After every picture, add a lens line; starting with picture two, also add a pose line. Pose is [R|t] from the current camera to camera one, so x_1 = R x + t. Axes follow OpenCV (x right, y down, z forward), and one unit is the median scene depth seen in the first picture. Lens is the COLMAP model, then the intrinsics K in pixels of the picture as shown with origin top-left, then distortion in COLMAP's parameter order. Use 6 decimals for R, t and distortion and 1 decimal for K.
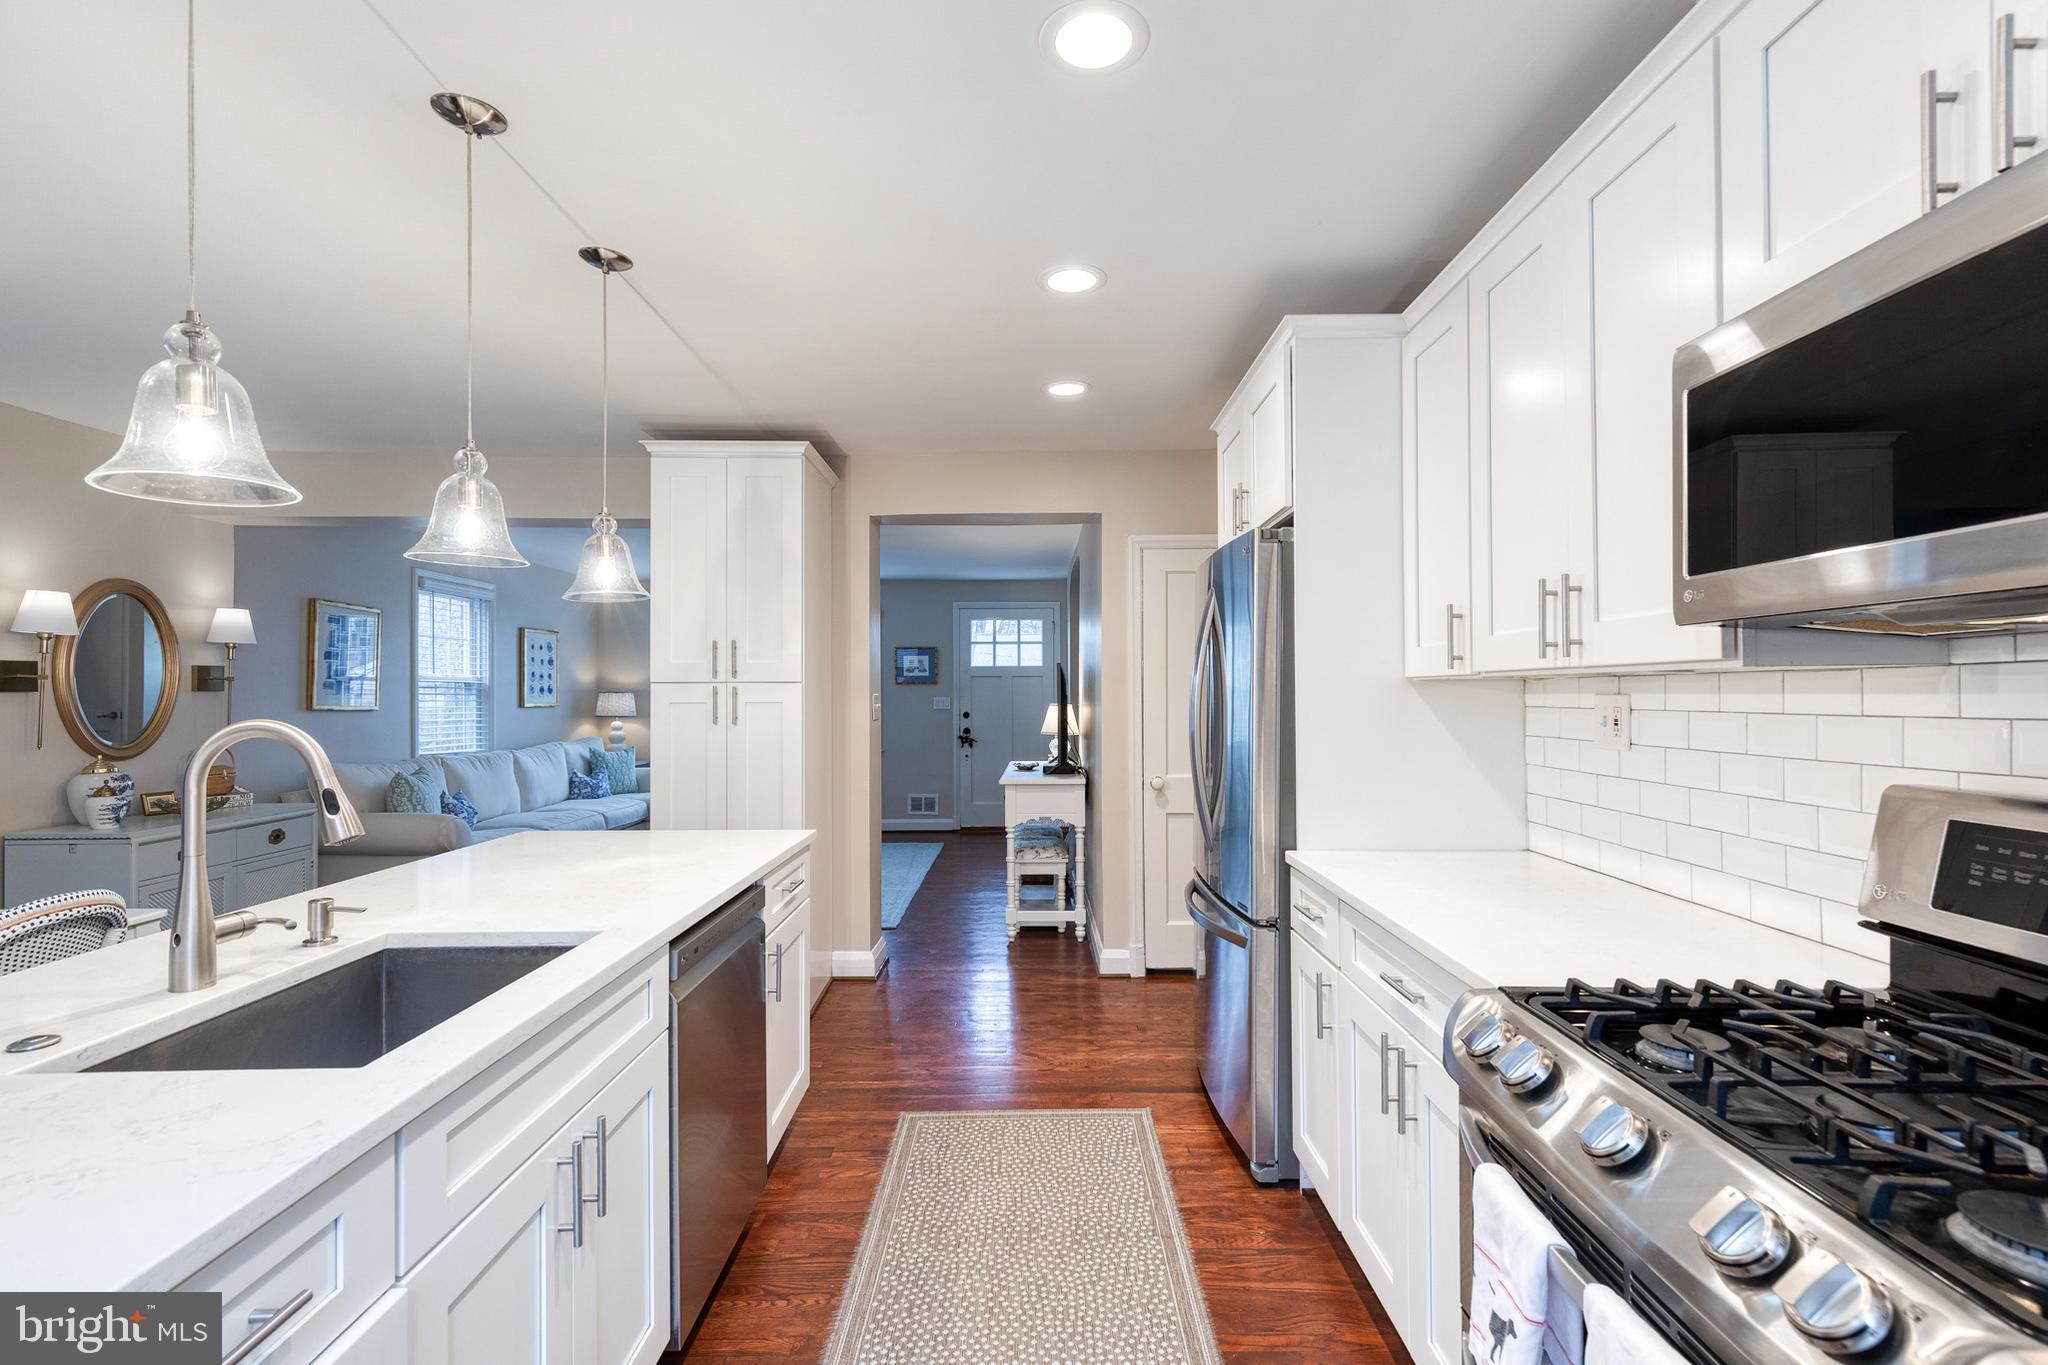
lens RADIAL K [[912.4, 0, 1031.7], [0, 912.4, 695.4], [0, 0, 1]] dist [0.009960, -0.001934]
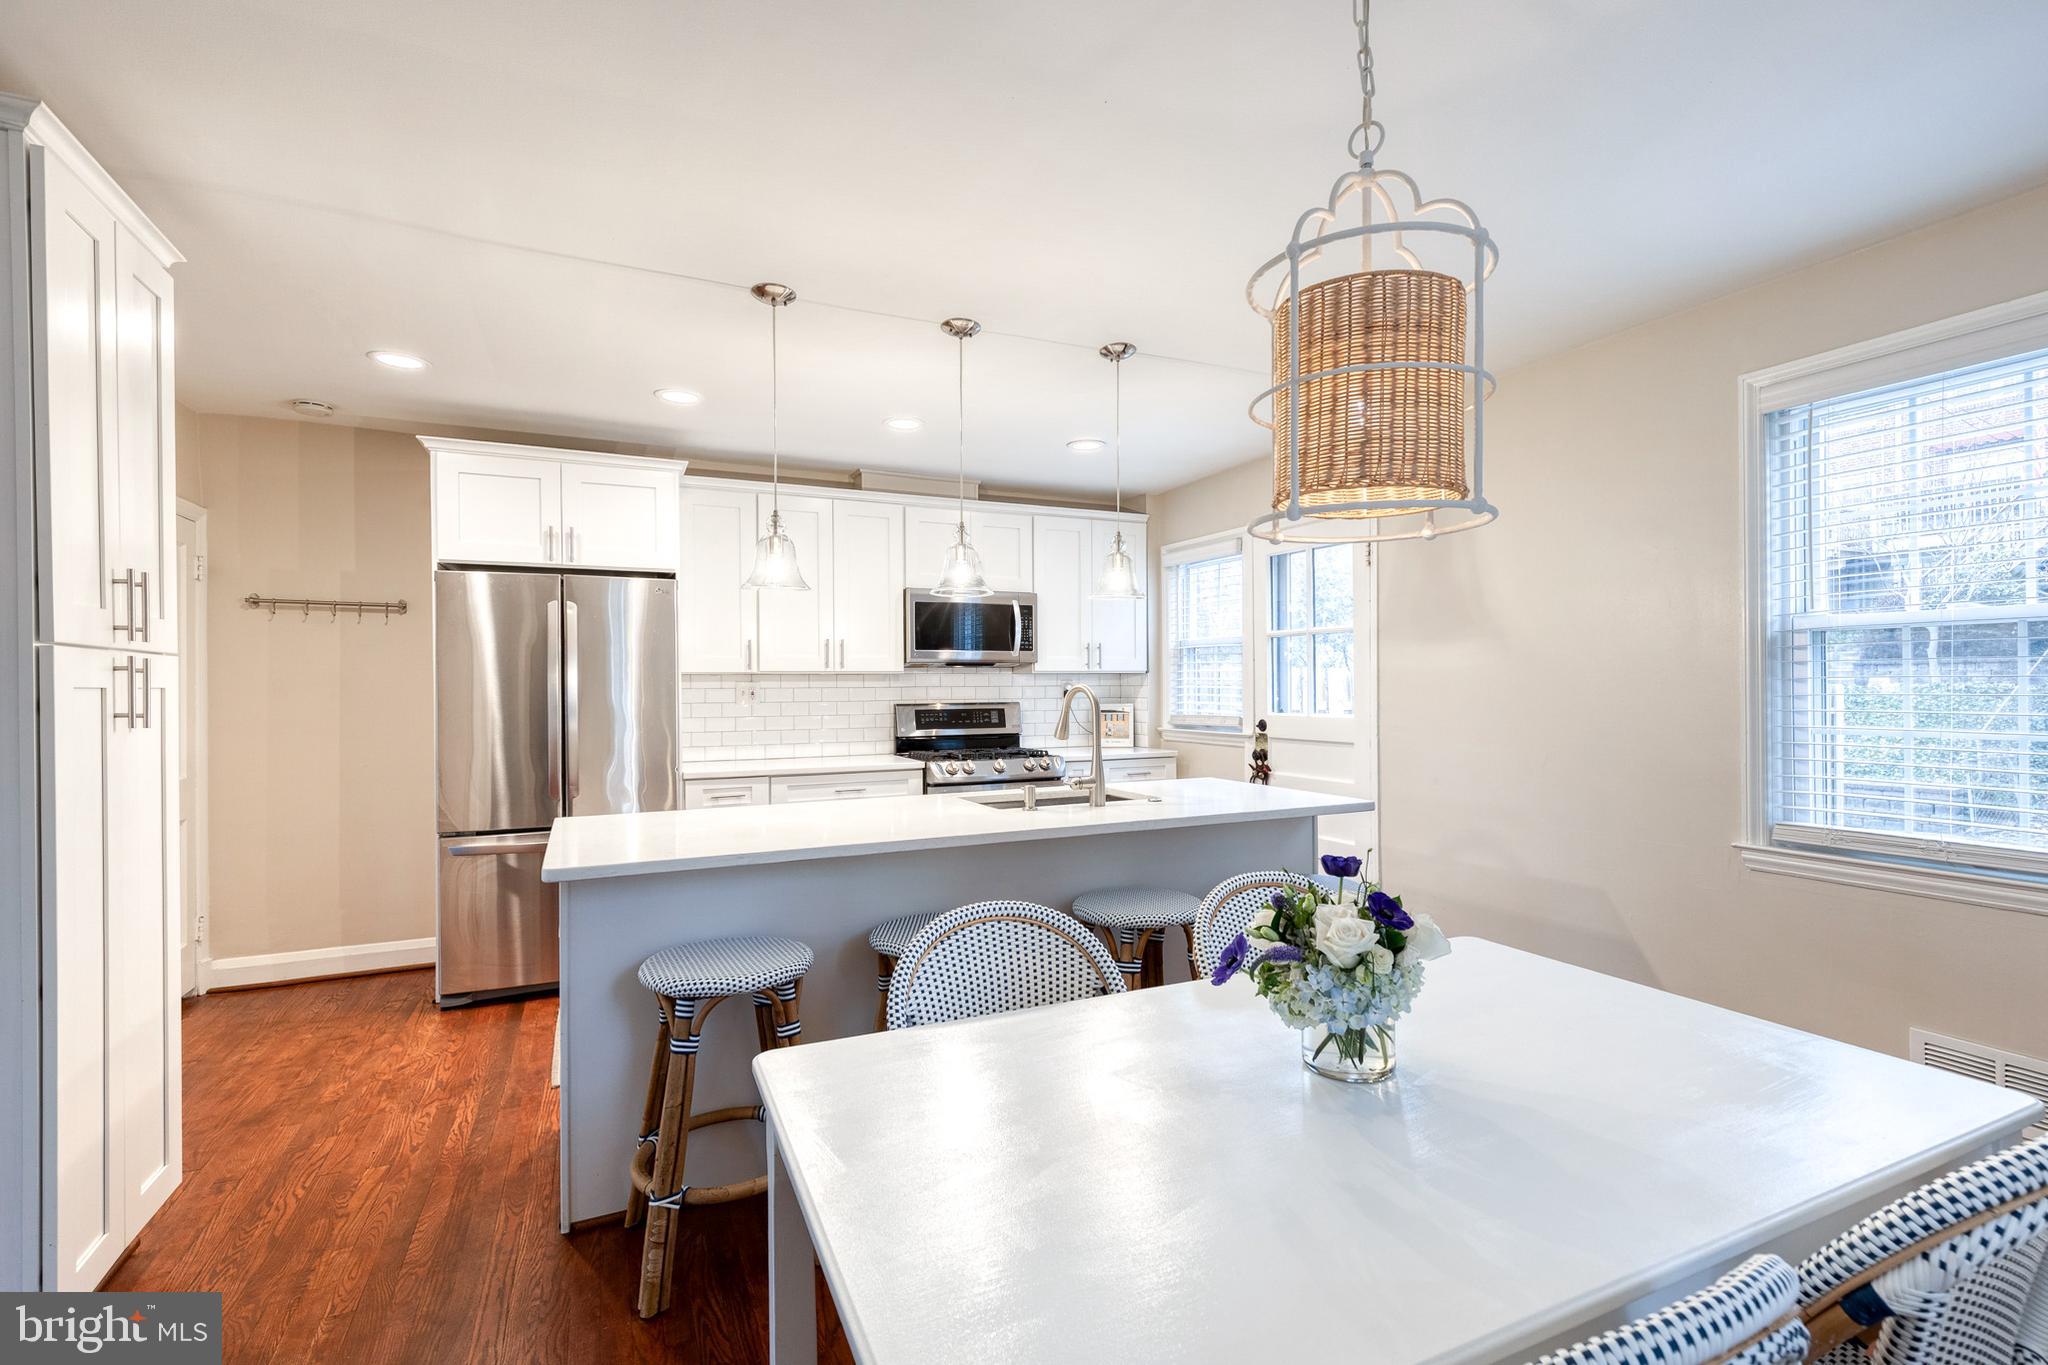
lens RADIAL K [[912.4, 0, 1017.4], [0, 912.4, 689.9], [0, 0, 1]] dist [0.009960, -0.001934]
pose [[-0.404770, 0.002105, 0.914416, -0.508843], [0.009331, 0.999955, 0.001828, 0.005941], [-0.914371, 0.009272, -0.404772, 0.369506]]
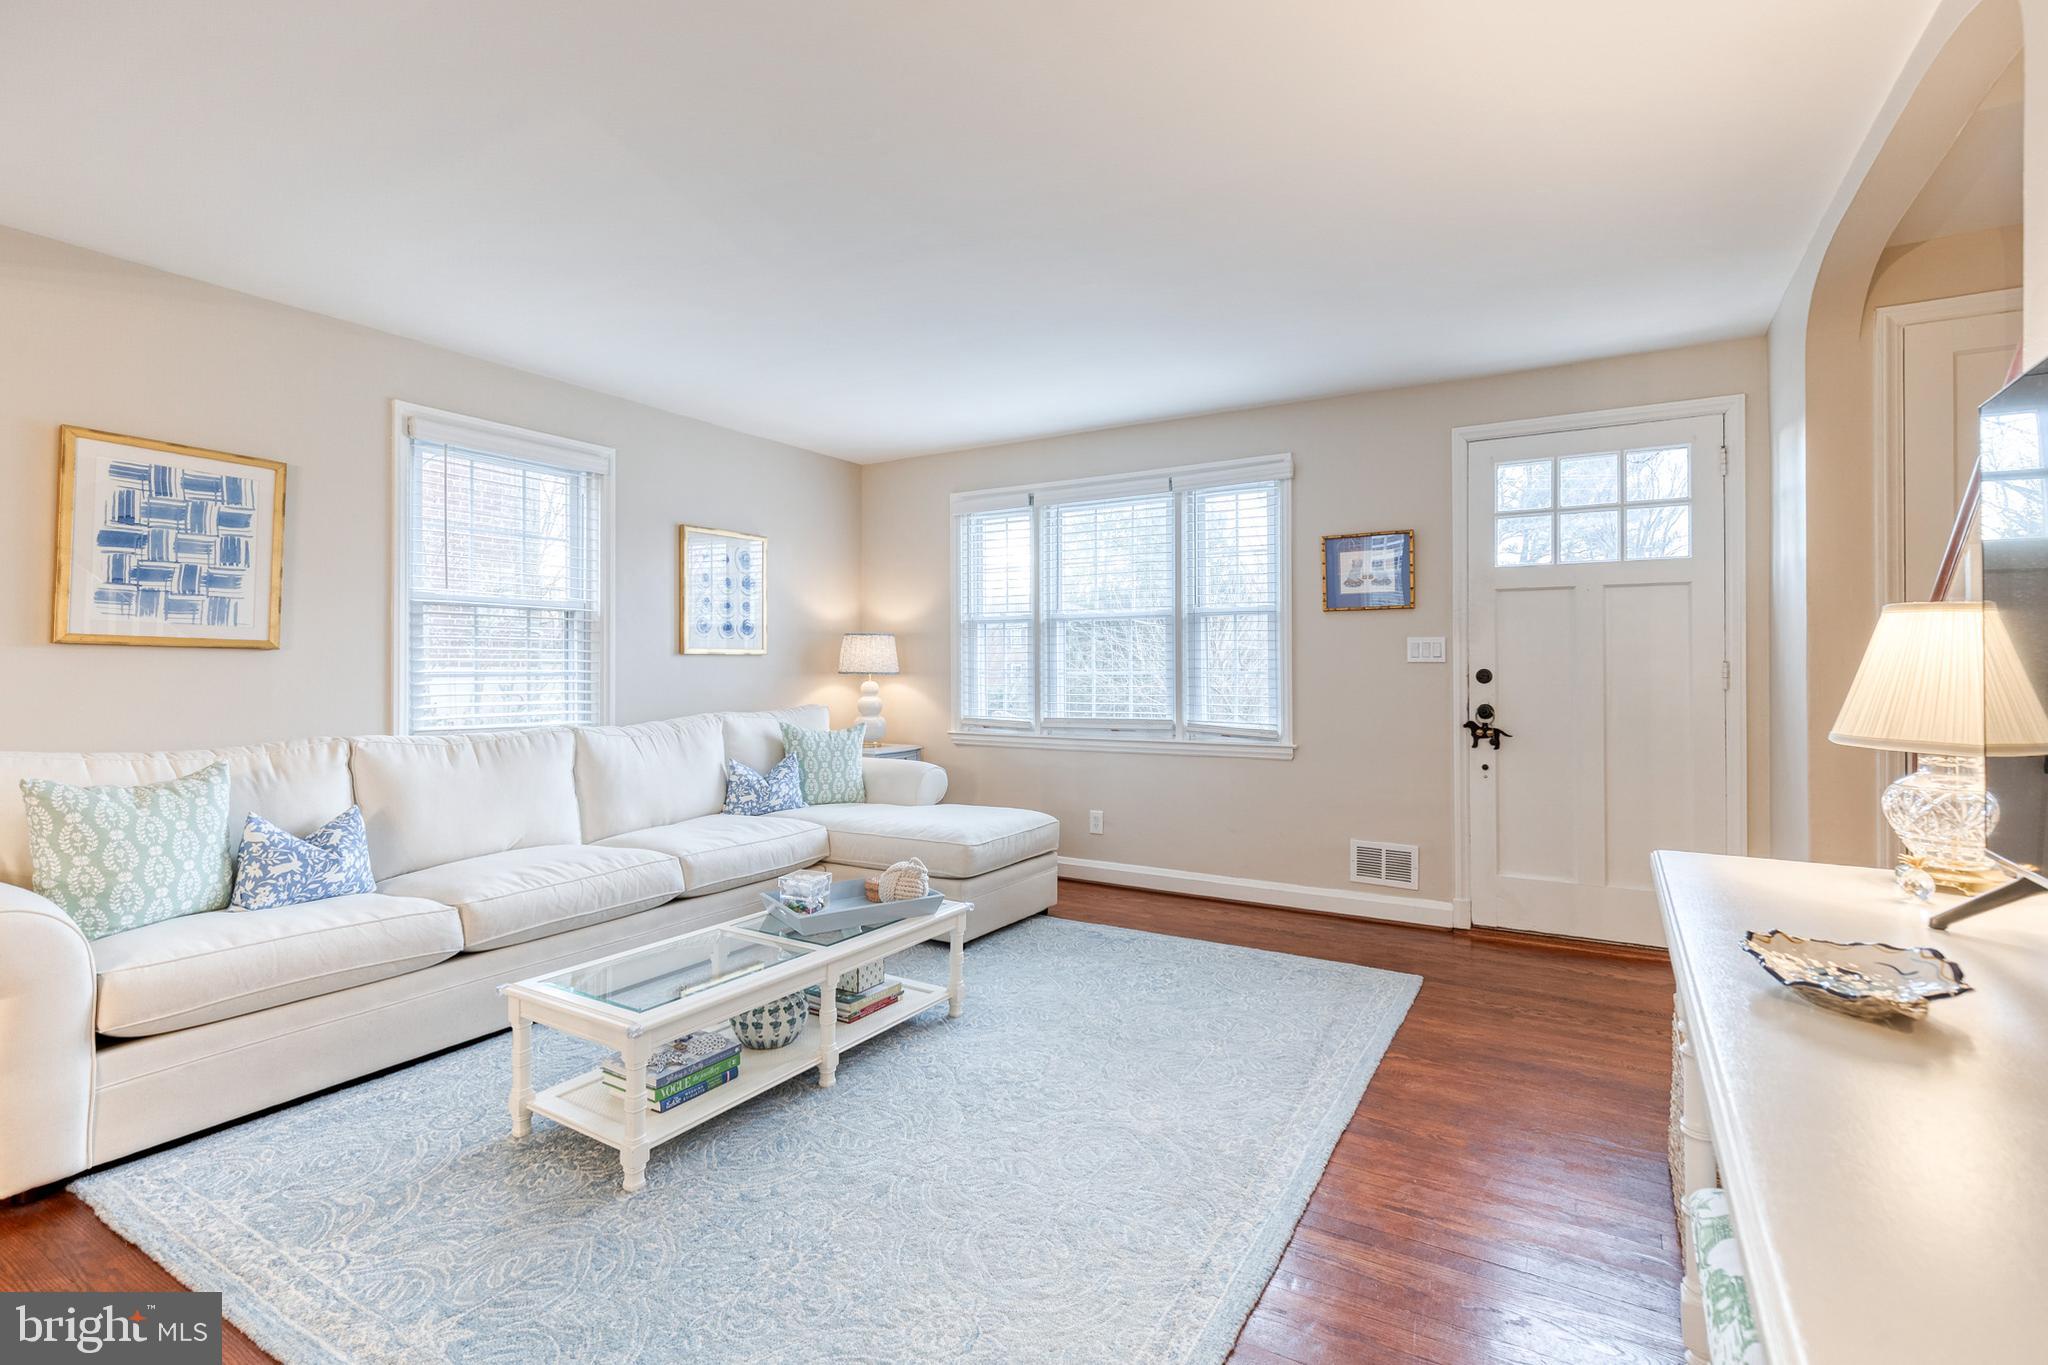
lens RADIAL K [[912.4, 0, 1082.3], [0, 912.4, 665.0], [0, 0, 1]] dist [0.009960, -0.001934]
pose [[0.859977, 0.000897, -0.510332, -0.015784], [-0.002363, 0.999995, -0.002223, 0.022035], [0.510327, 0.003118, 0.859975, 0.646497]]
